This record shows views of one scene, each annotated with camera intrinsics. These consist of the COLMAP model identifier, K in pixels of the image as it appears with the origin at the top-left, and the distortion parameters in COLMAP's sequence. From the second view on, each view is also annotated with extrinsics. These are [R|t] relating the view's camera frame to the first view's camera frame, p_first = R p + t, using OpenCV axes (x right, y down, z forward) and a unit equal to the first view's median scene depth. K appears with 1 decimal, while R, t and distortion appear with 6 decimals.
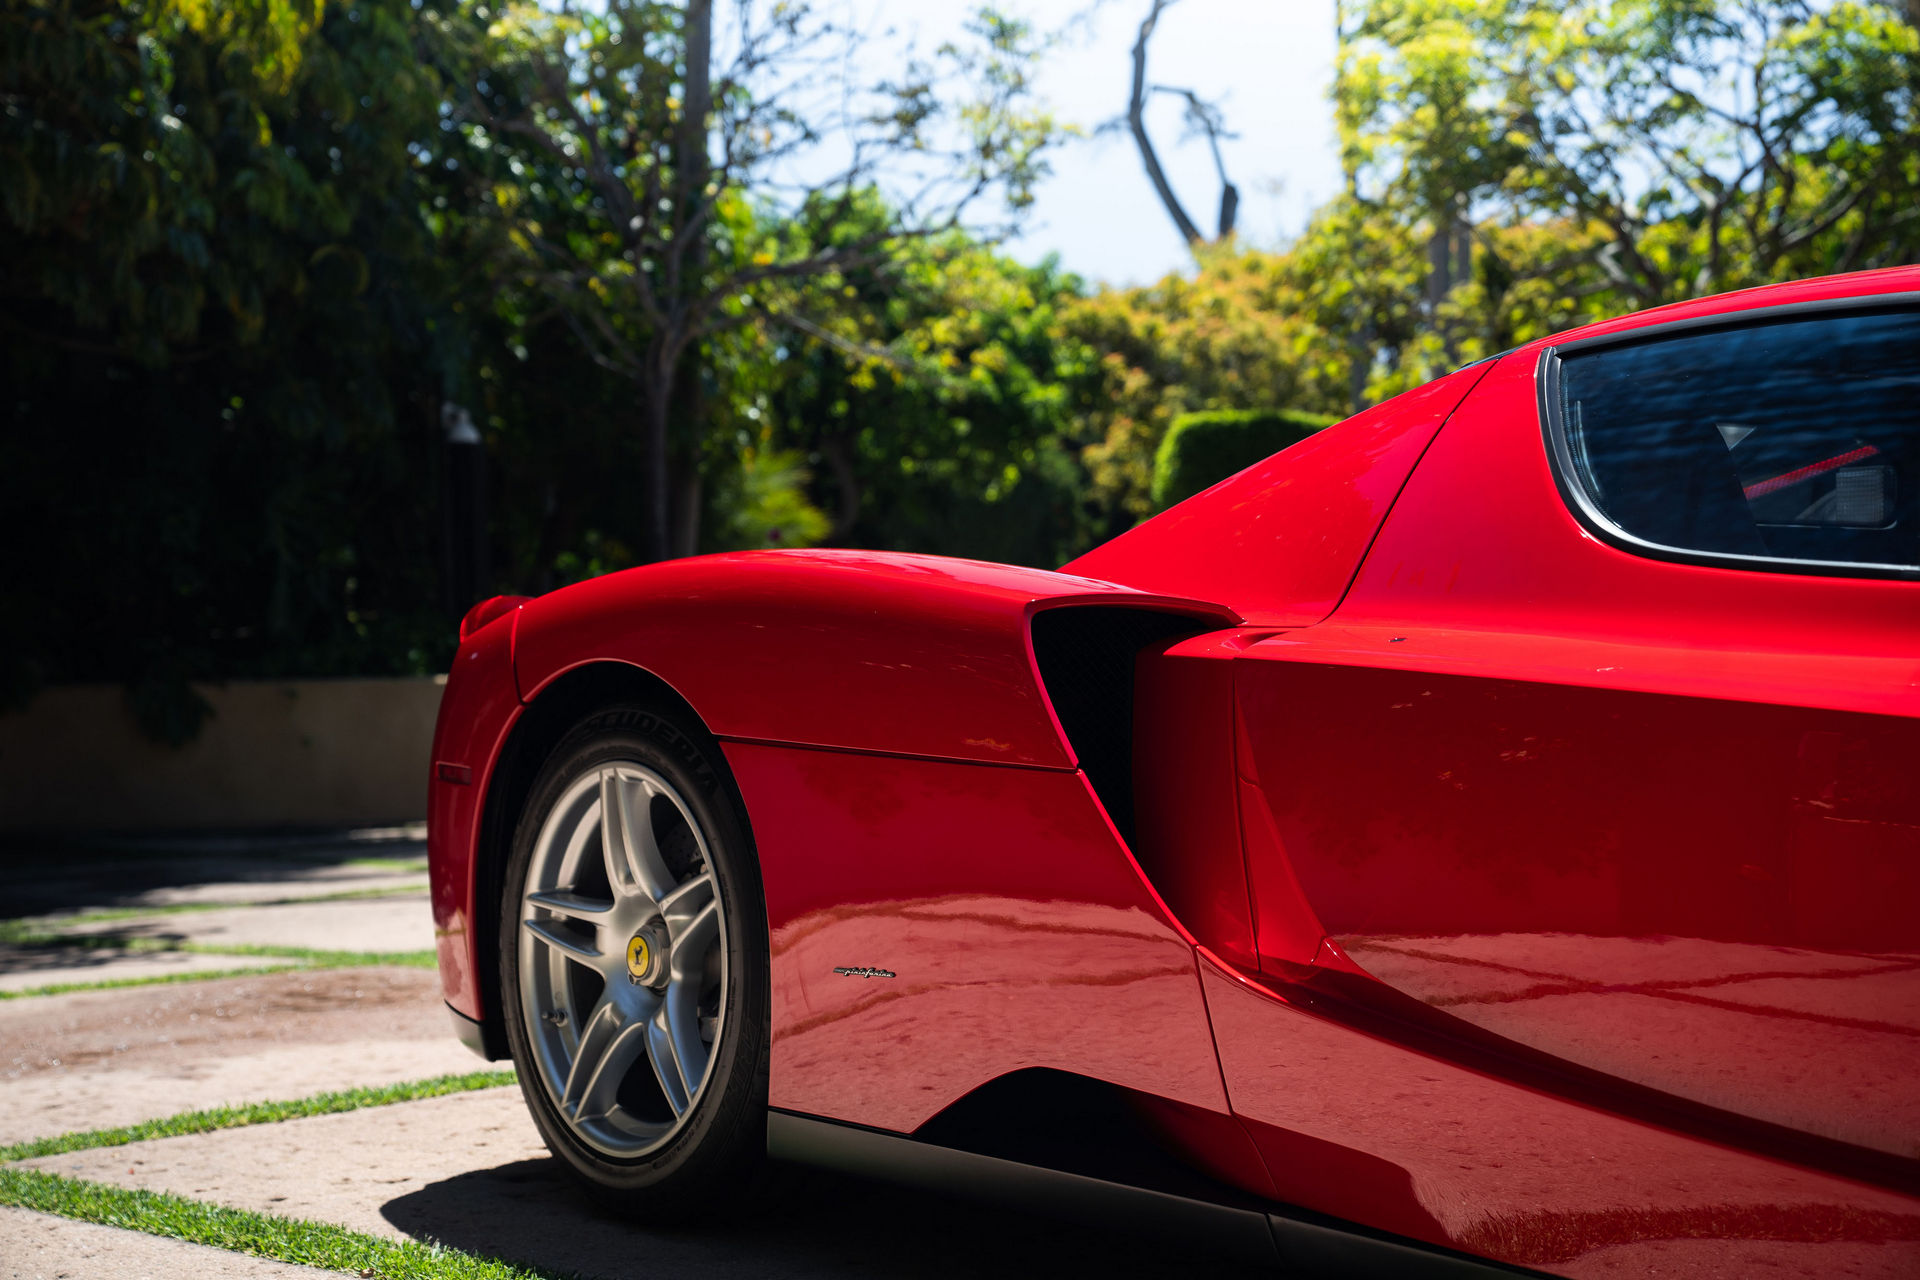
lens RADIAL K [[2986.7, 0, 1043.7], [0, 2986.7, 643.7], [0, 0, 1]] dist [-0.007570, 1.054913]
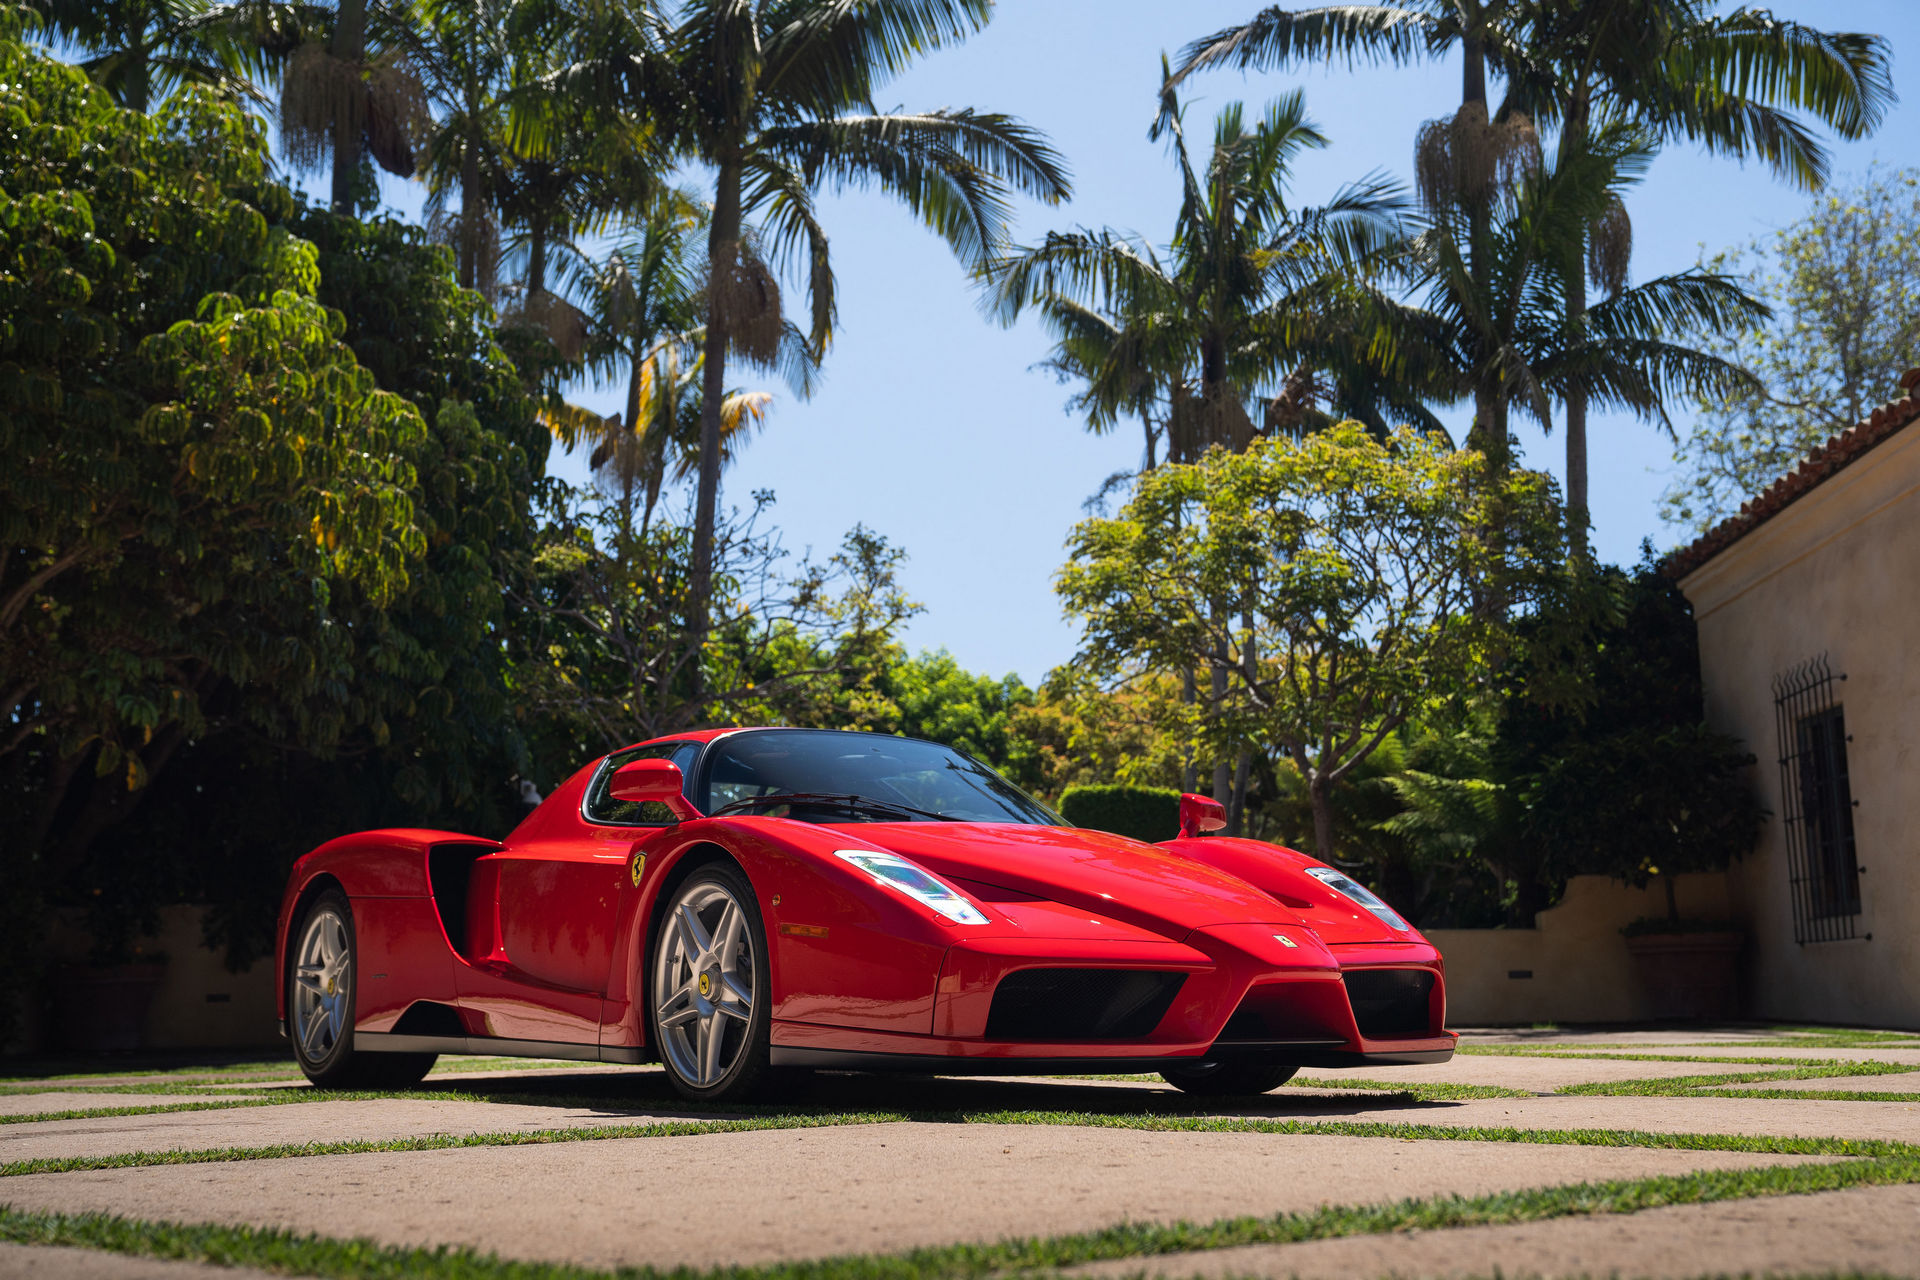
lens RADIAL K [[2300.4, 0, 963.8], [0, 2300.4, 626.6], [0, 0, 1]] dist [0.126161, 0.073305]
pose [[0.997962, -0.003715, -0.063709, 0.121501], [-0.005651, 0.989236, -0.146218, 0.019320], [0.063567, 0.146280, 0.987199, -0.228406]]
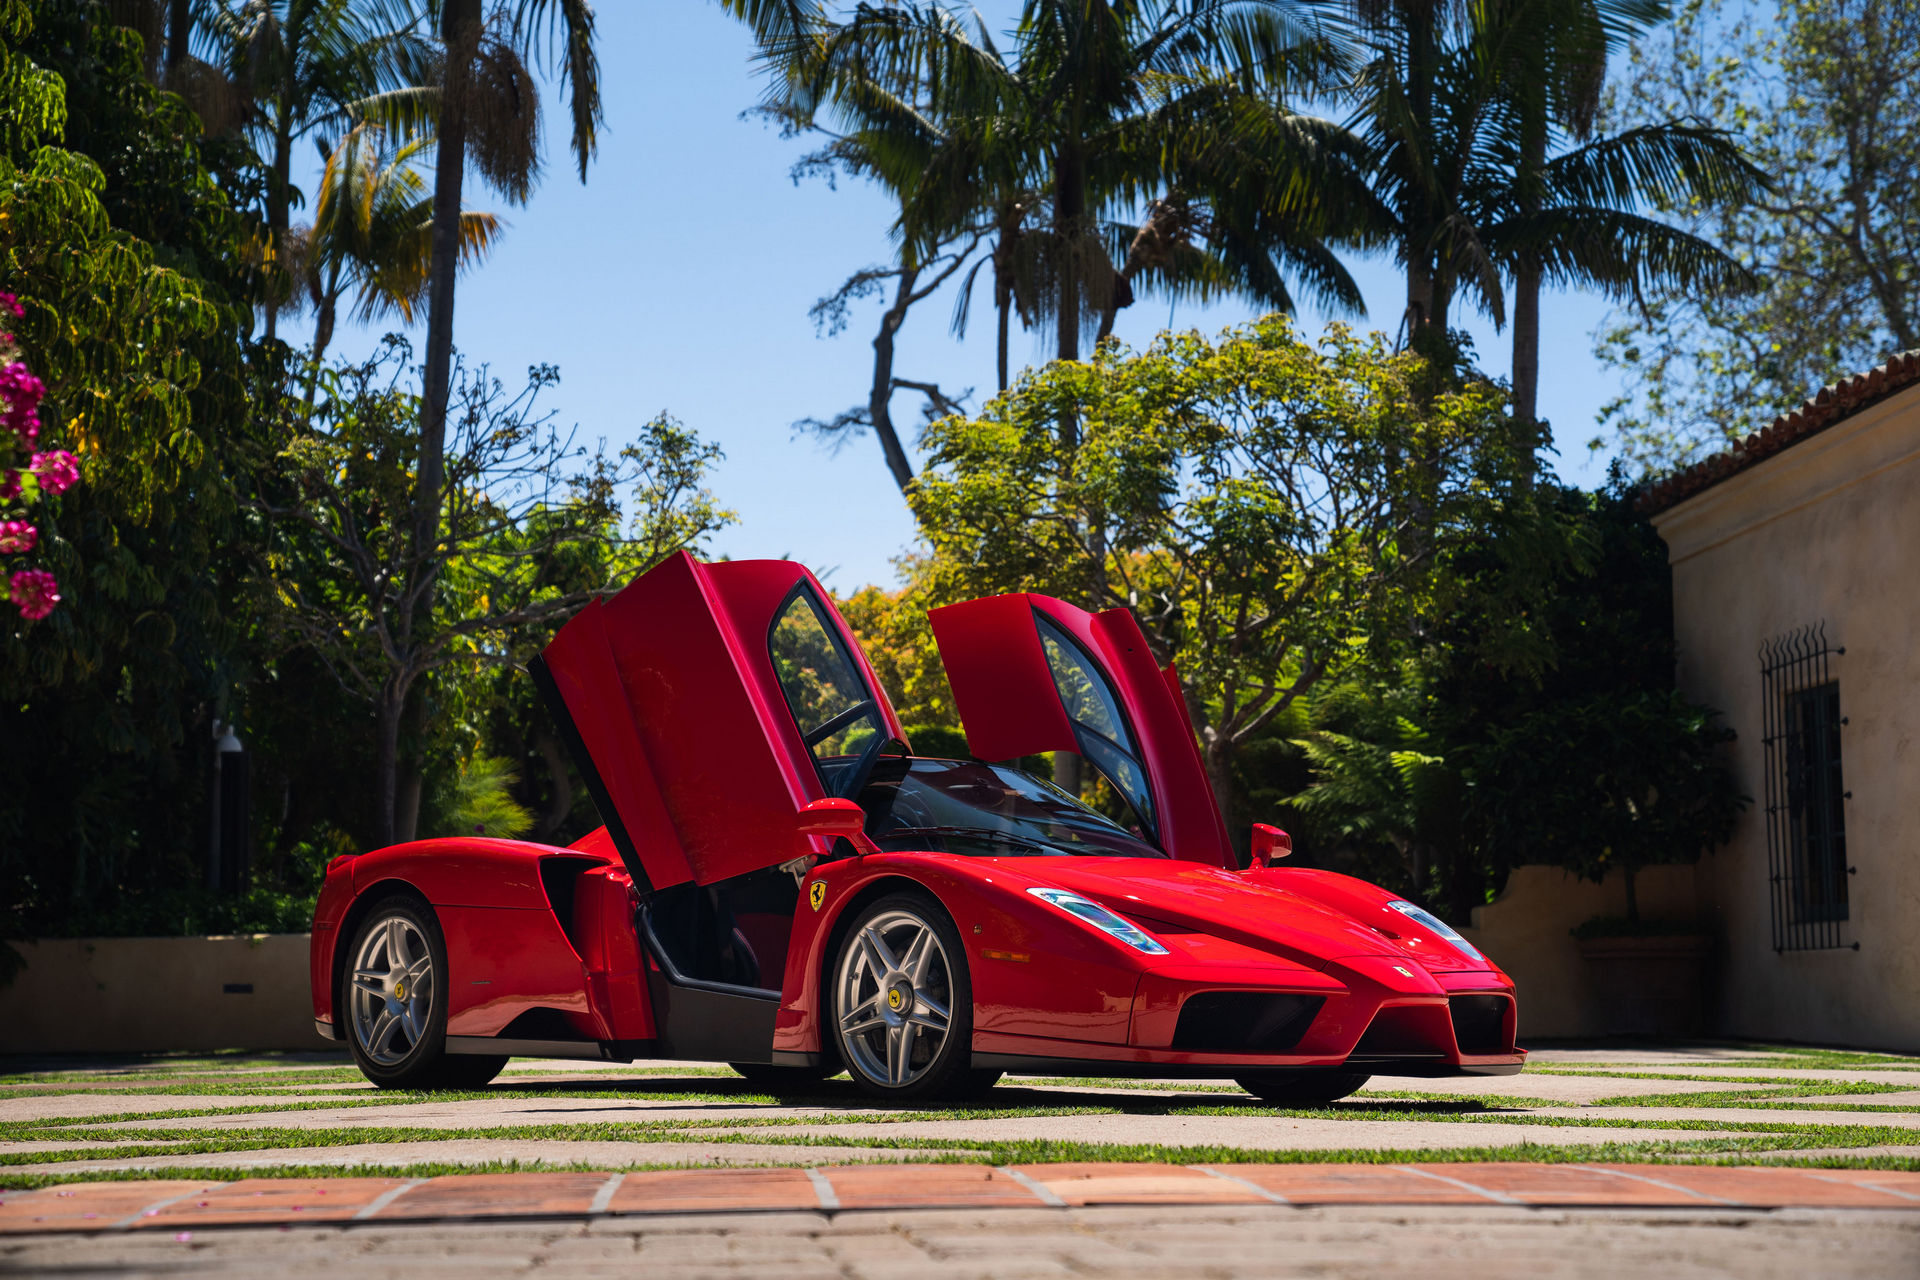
lens RADIAL K [[3311.0, 0, 960.0], [0, 3311.0, 640.0], [0, 0, 1]] dist [0.352266, -0.028693]
pose [[0.998635, 0.024277, 0.046240, 0.048062], [-0.019810, 0.995306, -0.094731, 0.014759], [-0.048322, 0.093686, 0.994428, -0.447681]]
